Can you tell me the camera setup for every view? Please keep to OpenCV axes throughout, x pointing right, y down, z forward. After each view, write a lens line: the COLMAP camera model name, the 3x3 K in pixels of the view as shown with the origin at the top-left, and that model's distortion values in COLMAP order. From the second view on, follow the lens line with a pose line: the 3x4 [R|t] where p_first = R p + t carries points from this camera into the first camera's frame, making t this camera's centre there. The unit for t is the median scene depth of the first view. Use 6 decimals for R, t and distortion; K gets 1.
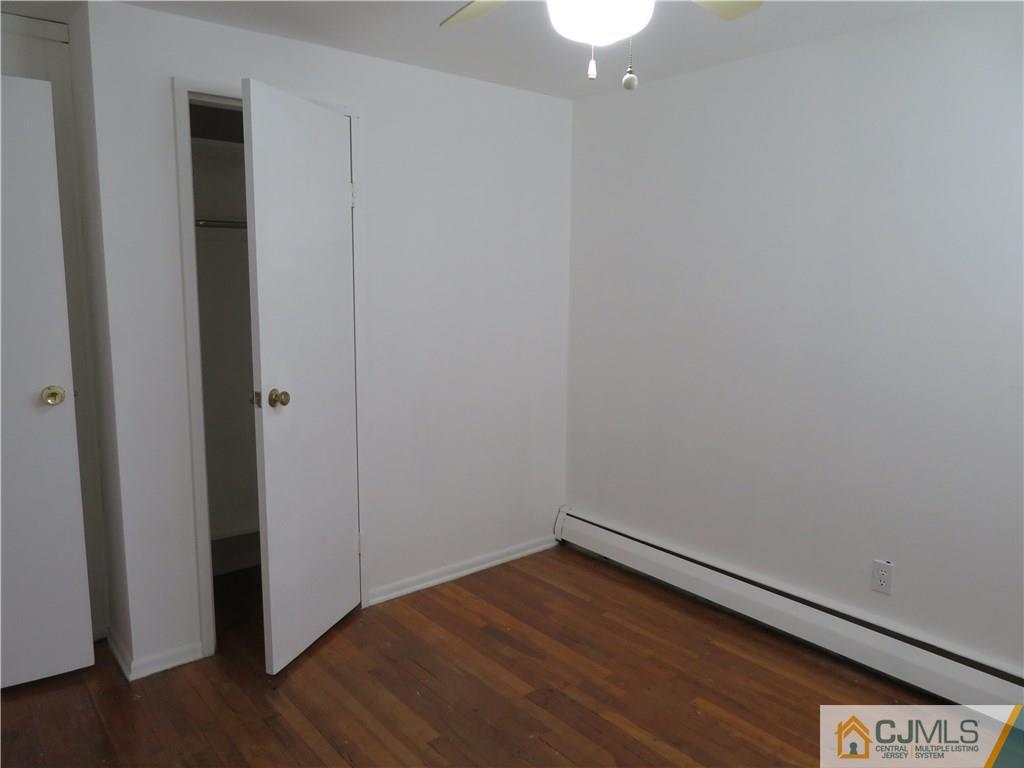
lens RADIAL K [[735.7, 0, 512.0], [0, 735.7, 384.0], [0, 0, 1]] dist [-0.008668, 0.003120]
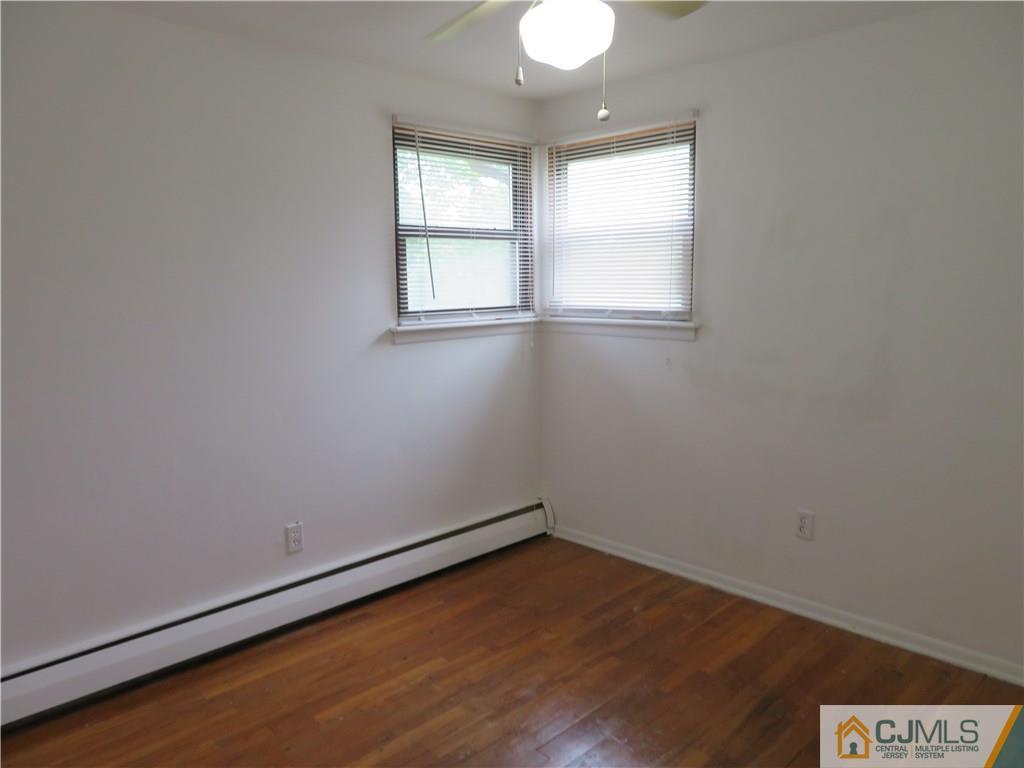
lens RADIAL K [[735.7, 0, 512.0], [0, 735.7, 384.0], [0, 0, 1]] dist [-0.008668, 0.003120]
pose [[-0.080409, -0.156968, 0.984325, -0.590066], [0.162503, 0.972246, 0.168317, -0.103054], [-0.983426, 0.173489, -0.052669, 0.671674]]
